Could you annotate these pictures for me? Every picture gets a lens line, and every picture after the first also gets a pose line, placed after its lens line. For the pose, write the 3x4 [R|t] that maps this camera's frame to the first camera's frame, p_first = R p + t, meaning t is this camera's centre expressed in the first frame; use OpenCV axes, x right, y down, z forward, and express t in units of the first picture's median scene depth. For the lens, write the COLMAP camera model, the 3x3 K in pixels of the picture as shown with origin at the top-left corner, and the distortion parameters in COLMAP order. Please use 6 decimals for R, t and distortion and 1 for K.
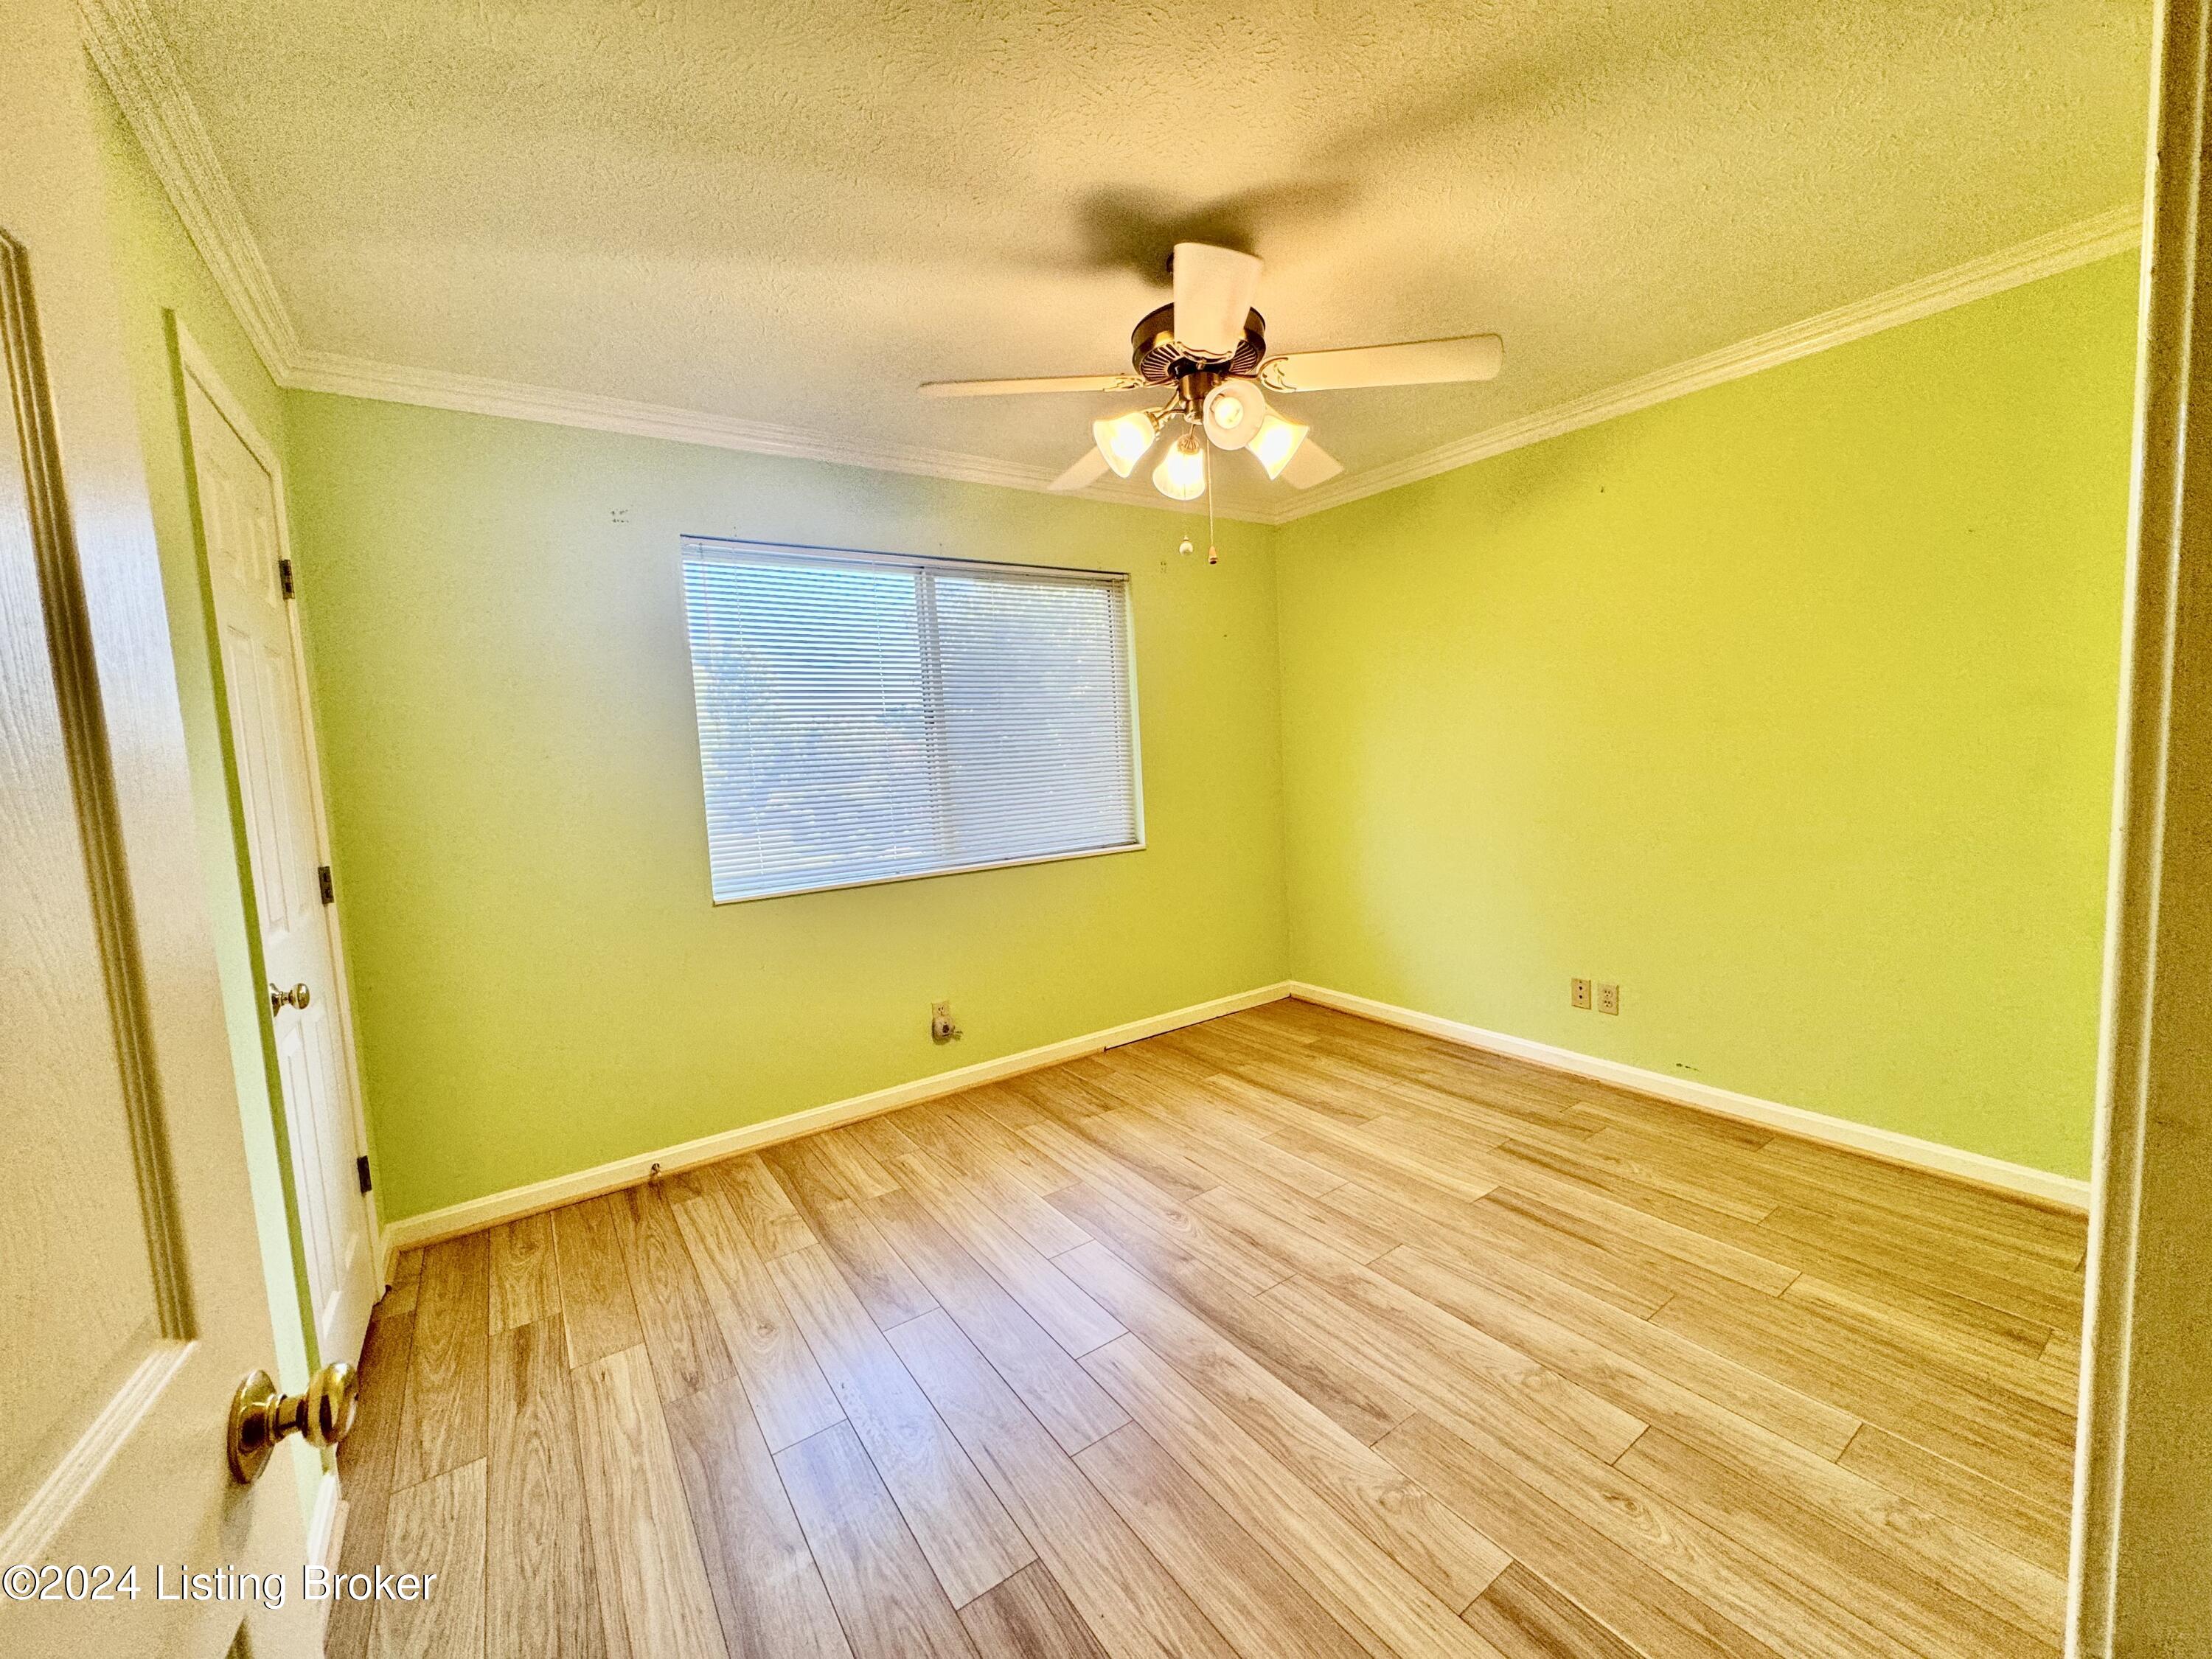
lens RADIAL K [[887.0, 0, 1106.0], [0, 887.0, 829.5], [0, 0, 1]] dist [-0.001309, -0.000053]
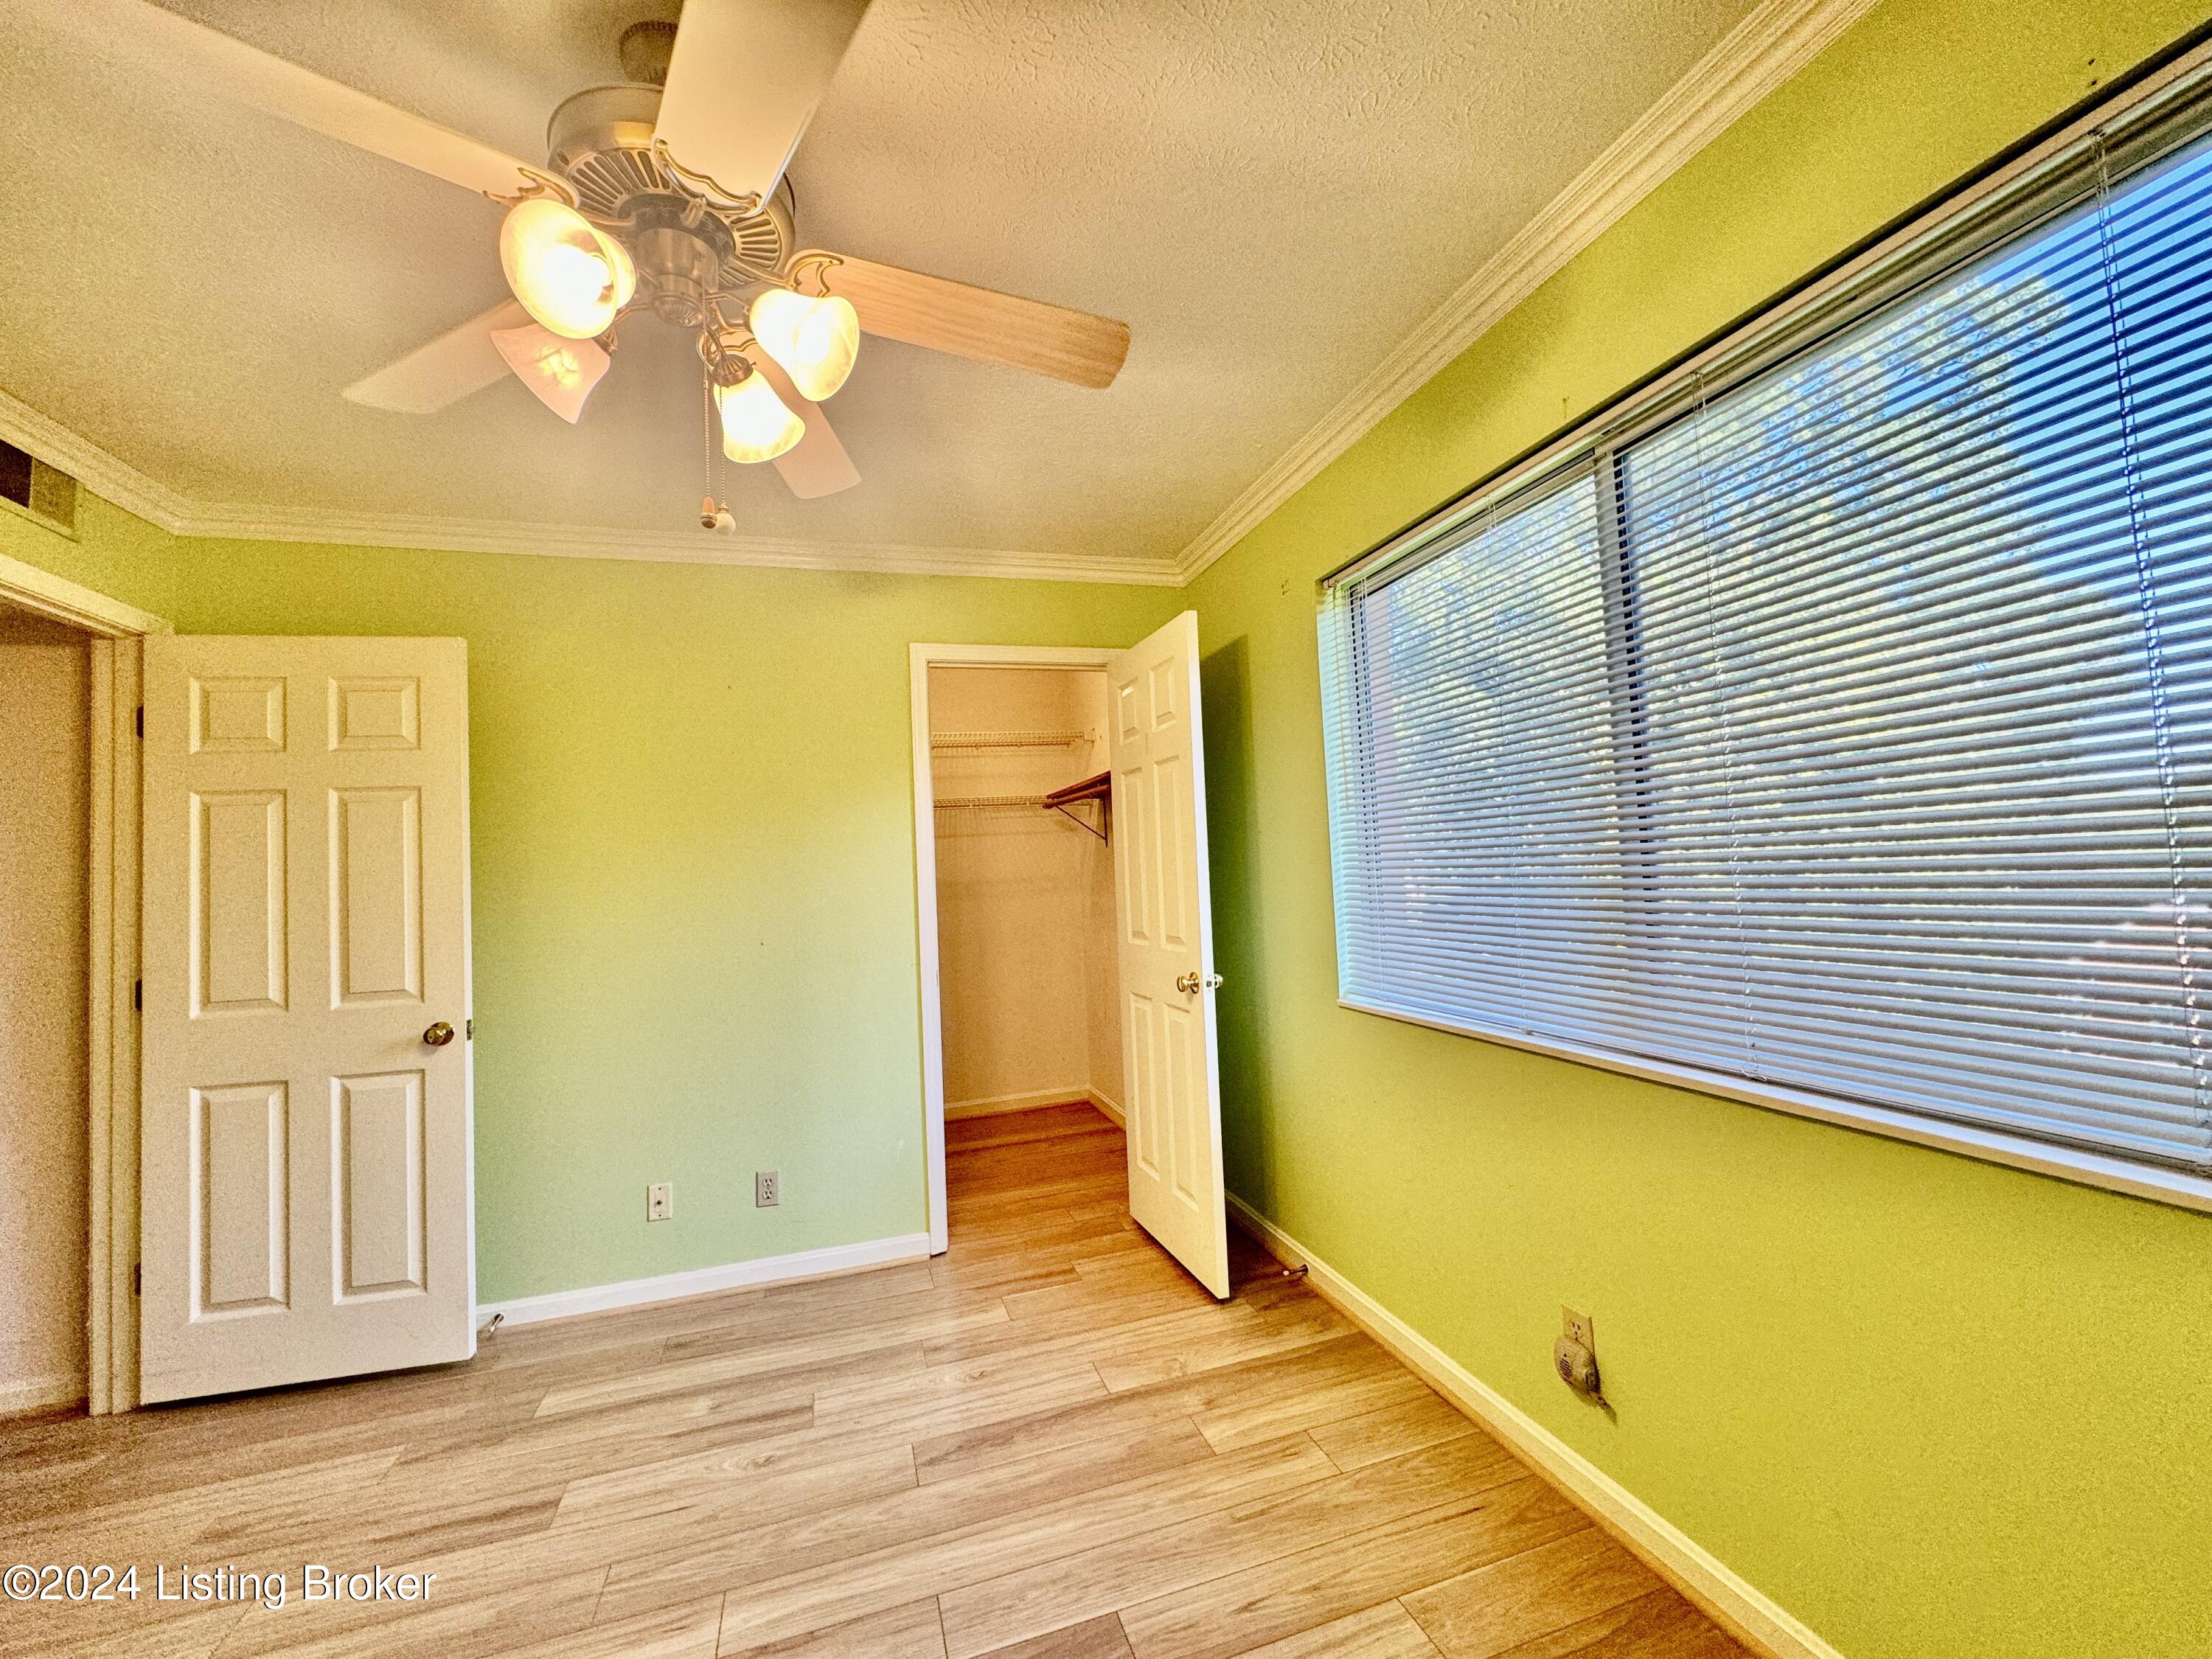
lens RADIAL K [[887.0, 0, 1106.0], [0, 887.0, 829.5], [0, 0, 1]] dist [-0.001309, -0.000053]
pose [[-0.295311, 0.023721, -0.955107, 0.459870], [-0.024686, 0.999169, 0.032448, -0.112809], [0.955082, 0.033160, -0.294480, 1.113958]]
